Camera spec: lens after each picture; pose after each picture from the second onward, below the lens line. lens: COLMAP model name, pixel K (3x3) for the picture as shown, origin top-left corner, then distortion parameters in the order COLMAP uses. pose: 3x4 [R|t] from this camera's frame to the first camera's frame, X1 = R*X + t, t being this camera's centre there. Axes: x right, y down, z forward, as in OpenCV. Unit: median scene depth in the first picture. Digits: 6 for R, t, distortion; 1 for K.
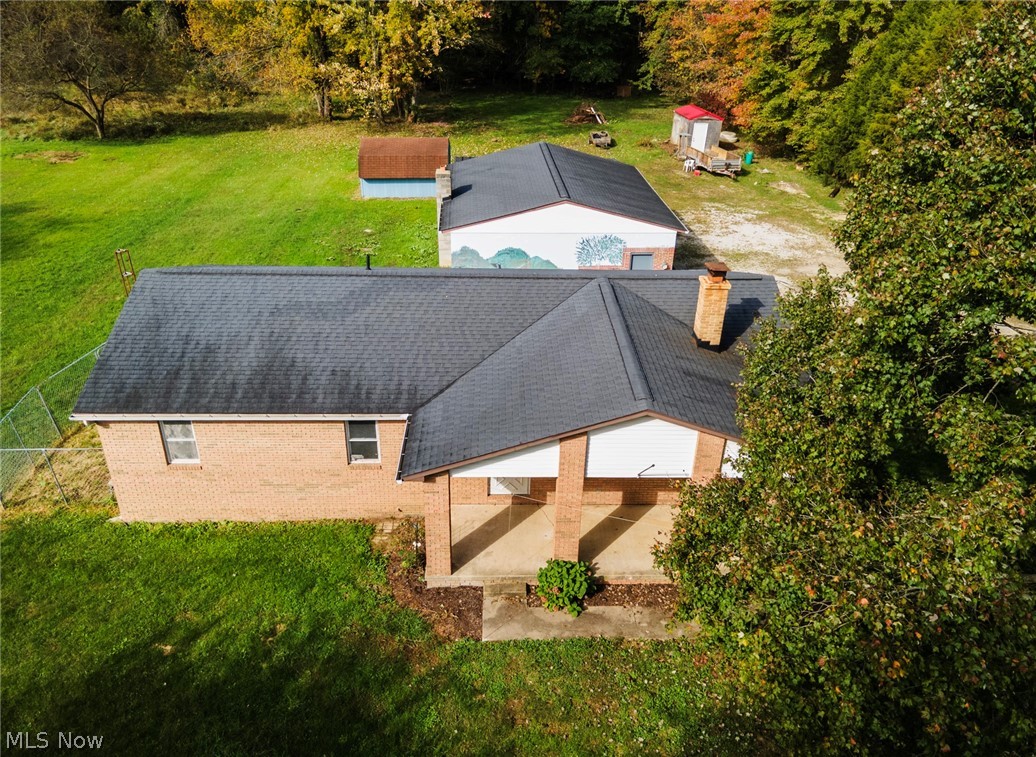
lens RADIAL K [[782.1, 0, 518.0], [0, 782.1, 378.5], [0, 0, 1]] dist [0.034400, 0.008222]
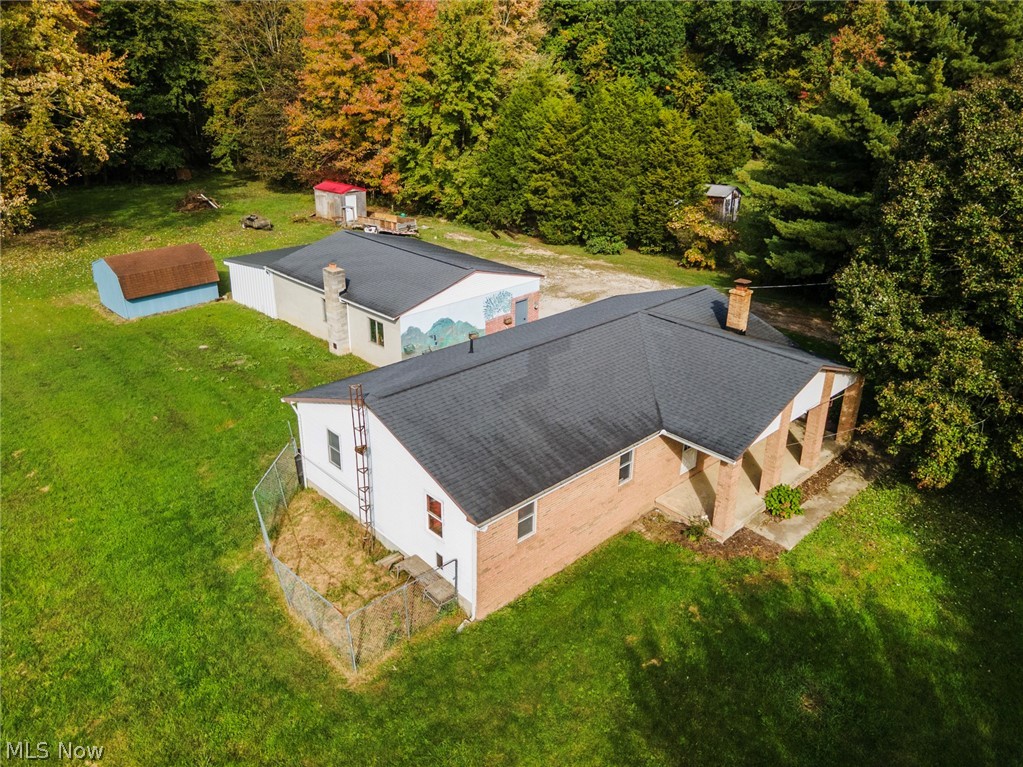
lens RADIAL K [[760.3, 0, 512.6], [0, 760.3, 356.1], [0, 0, 1]] dist [0.048072, 0.003349]
pose [[0.746806, -0.257213, 0.613288, -1.005037], [0.310626, 0.950315, 0.020311, -0.165104], [-0.588041, 0.175335, 0.789598, 0.089593]]
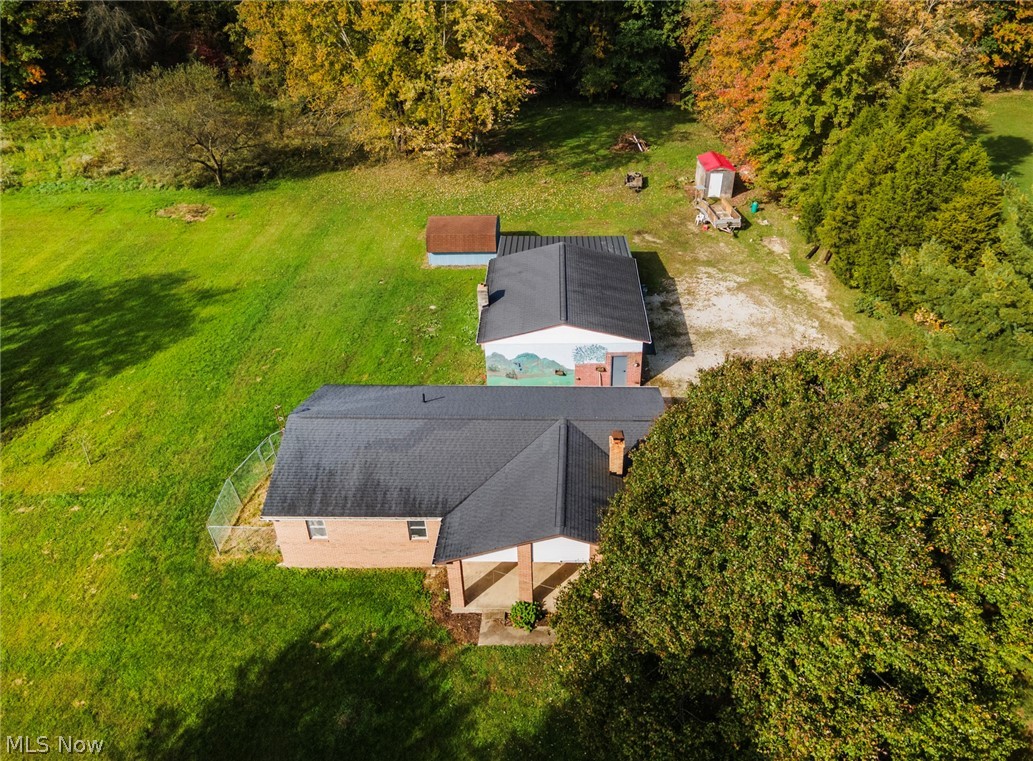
lens RADIAL K [[798.7, 0, 561.6], [0, 798.7, 375.7], [0, 0, 1]] dist [0.087845, -0.196522]
pose [[0.998370, 0.006618, -0.056683, 0.217996], [-0.001270, 0.995584, 0.093871, -0.415230], [0.057054, -0.093646, 0.993969, -0.722107]]
